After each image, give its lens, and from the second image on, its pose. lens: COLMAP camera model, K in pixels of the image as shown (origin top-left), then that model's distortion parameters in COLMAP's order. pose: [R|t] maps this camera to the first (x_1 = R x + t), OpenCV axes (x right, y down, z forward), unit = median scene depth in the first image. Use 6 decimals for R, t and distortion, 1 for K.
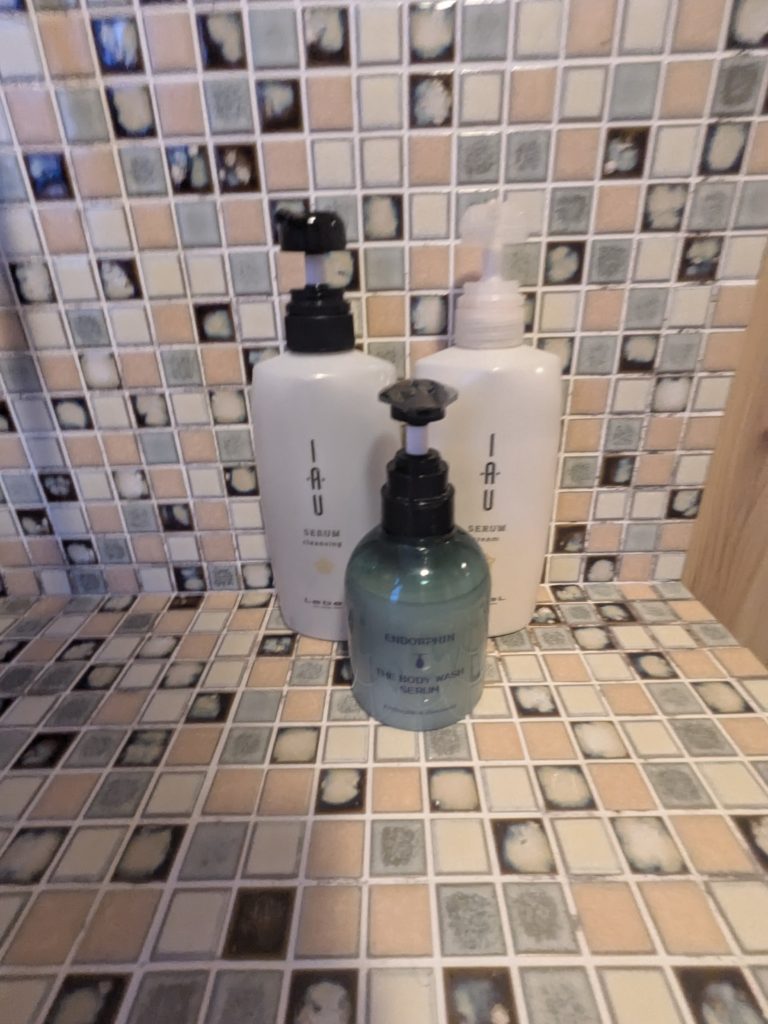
lens RADIAL K [[476.0, 0, 387.5], [0, 476.0, 510.8], [0, 0, 1]] dist [-0.004575, 0.000141]
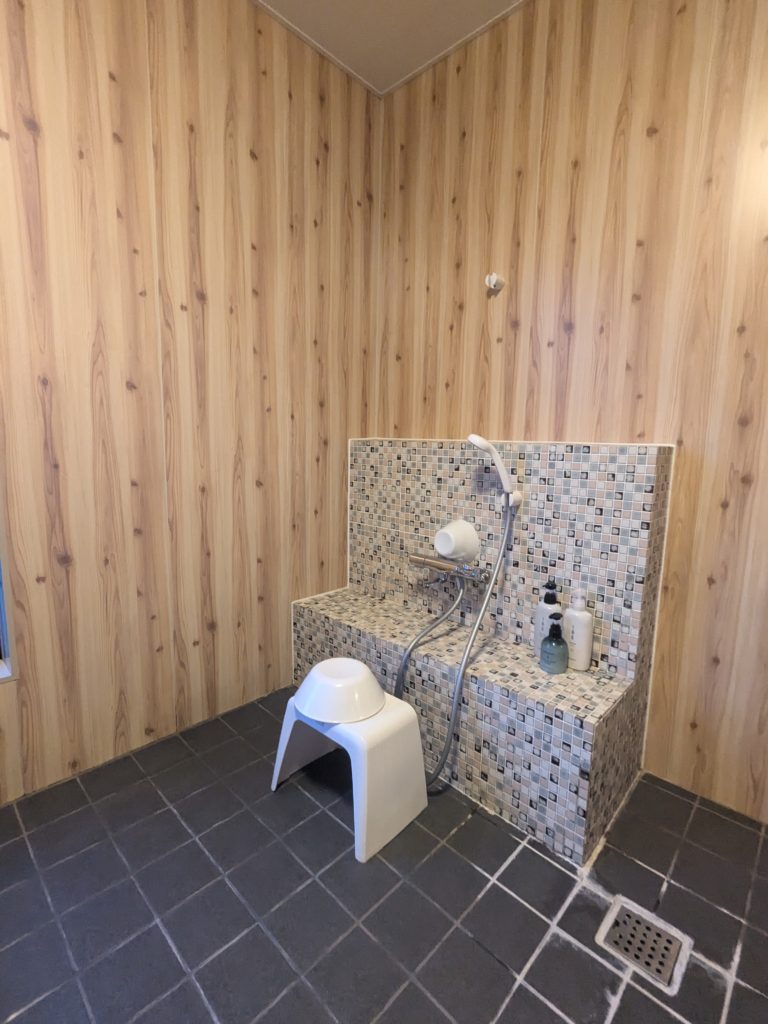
lens RADIAL K [[476.0, 0, 387.5], [0, 476.0, 510.8], [0, 0, 1]] dist [-0.004575, 0.000141]
pose [[0.716132, 0.131703, -0.685427, 2.025126], [-0.319924, 0.934737, -0.154649, 0.128829], [0.620326, 0.330033, 0.711529, -4.209481]]
